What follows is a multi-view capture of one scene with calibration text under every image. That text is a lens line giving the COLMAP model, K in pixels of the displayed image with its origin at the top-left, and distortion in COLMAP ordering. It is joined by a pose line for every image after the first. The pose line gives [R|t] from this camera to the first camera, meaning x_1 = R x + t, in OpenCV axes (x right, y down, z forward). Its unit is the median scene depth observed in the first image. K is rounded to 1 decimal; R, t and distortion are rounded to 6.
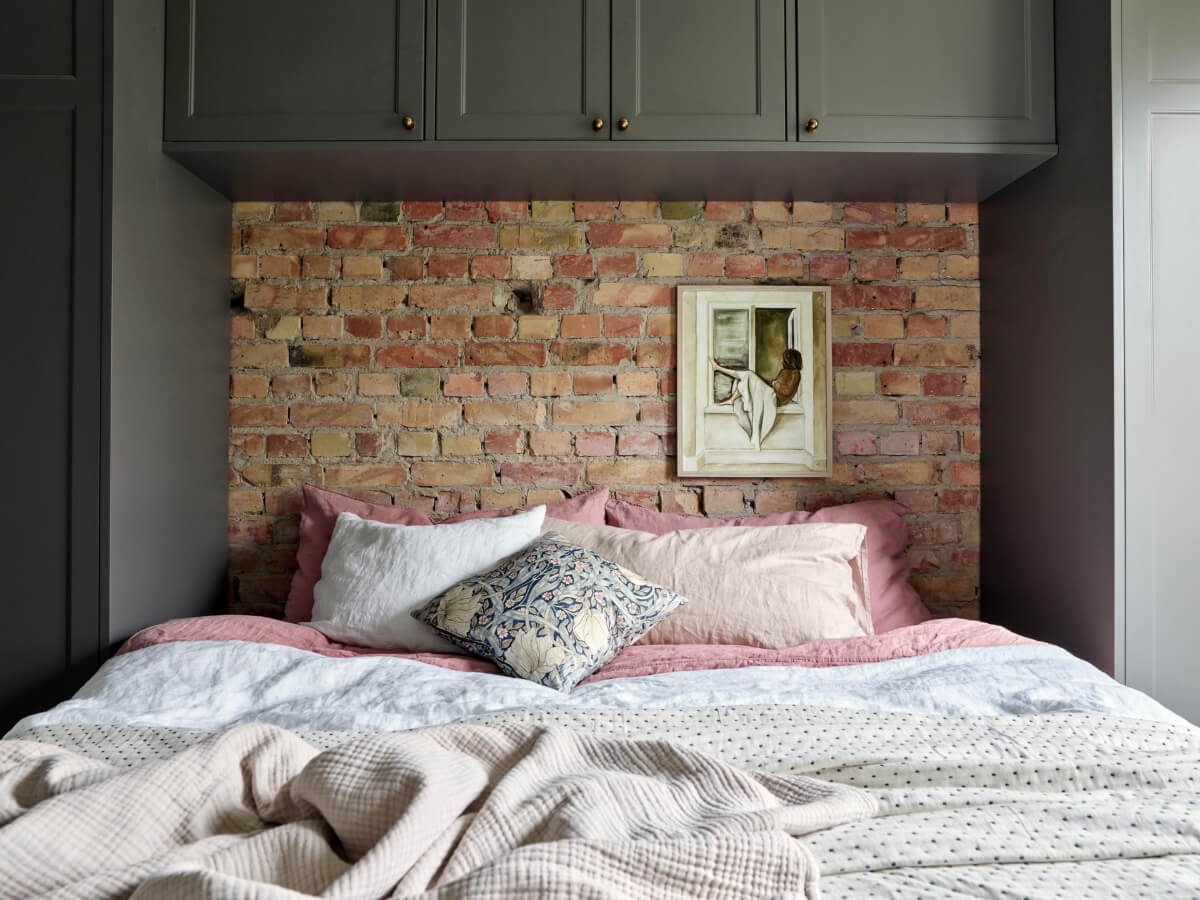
lens RADIAL K [[918.2, 0, 600.0], [0, 918.2, 450.0], [0, 0, 1]] dist [-0.030435, 0.000225]
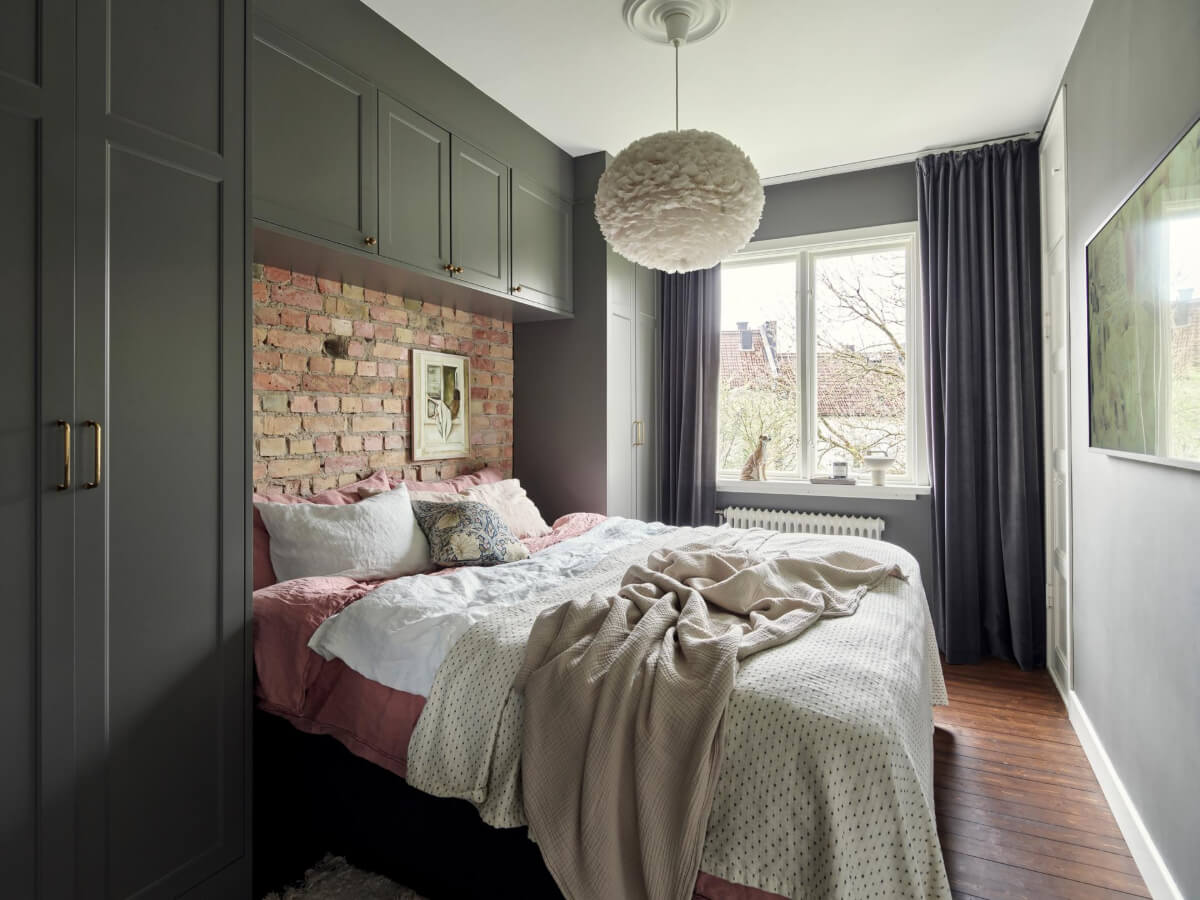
lens RADIAL K [[664.8, 0, 605.8], [0, 664.8, 419.9], [0, 0, 1]] dist [0.011867, -0.000912]
pose [[0.448168, 0.000770, 0.893949, -0.861723], [-0.012663, 0.999905, 0.005487, -0.058449], [-0.893859, -0.013779, 0.448136, 0.118627]]
